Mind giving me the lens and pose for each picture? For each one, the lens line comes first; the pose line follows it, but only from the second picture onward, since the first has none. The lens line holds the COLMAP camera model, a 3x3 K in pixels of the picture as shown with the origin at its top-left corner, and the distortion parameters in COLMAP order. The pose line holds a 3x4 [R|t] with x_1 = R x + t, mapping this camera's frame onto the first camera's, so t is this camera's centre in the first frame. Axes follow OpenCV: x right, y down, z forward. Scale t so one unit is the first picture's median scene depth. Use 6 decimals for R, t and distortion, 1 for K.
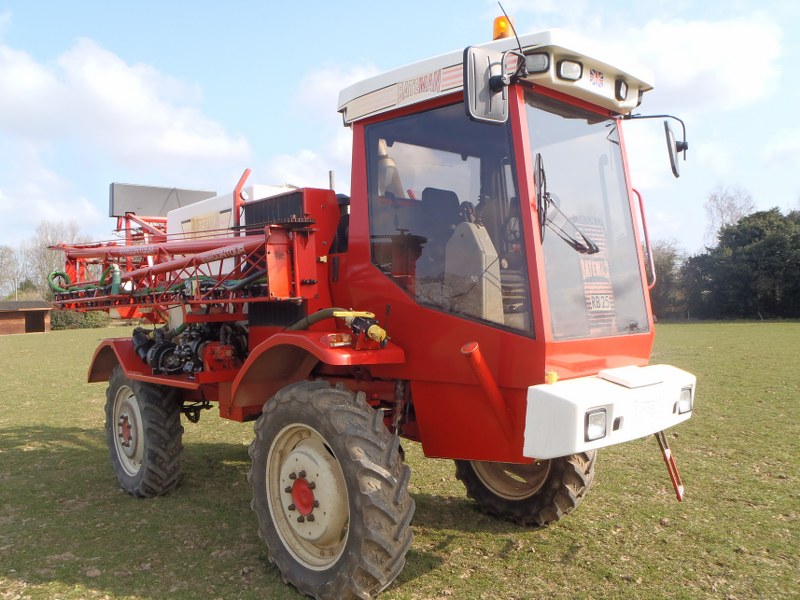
lens RADIAL K [[645.4, 0, 400.0], [0, 645.4, 300.0], [0, 0, 1]] dist [-0.009501, 0.000901]
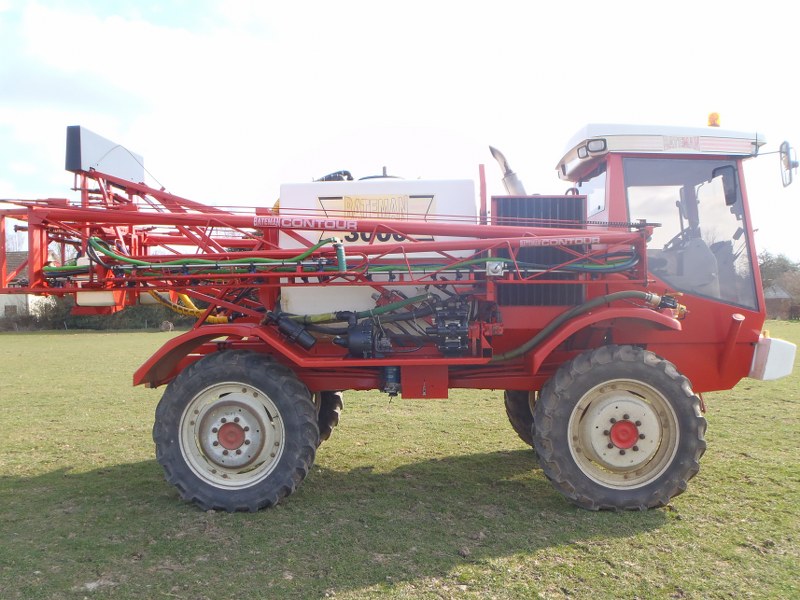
lens RADIAL K [[645.4, 0, 400.0], [0, 645.4, 300.0], [0, 0, 1]] dist [-0.009501, 0.000901]
pose [[0.701243, 0.032641, 0.712175, -1.383257], [-0.012846, 0.999368, -0.033155, 0.081361], [-0.712807, 0.014101, 0.701219, 0.401318]]
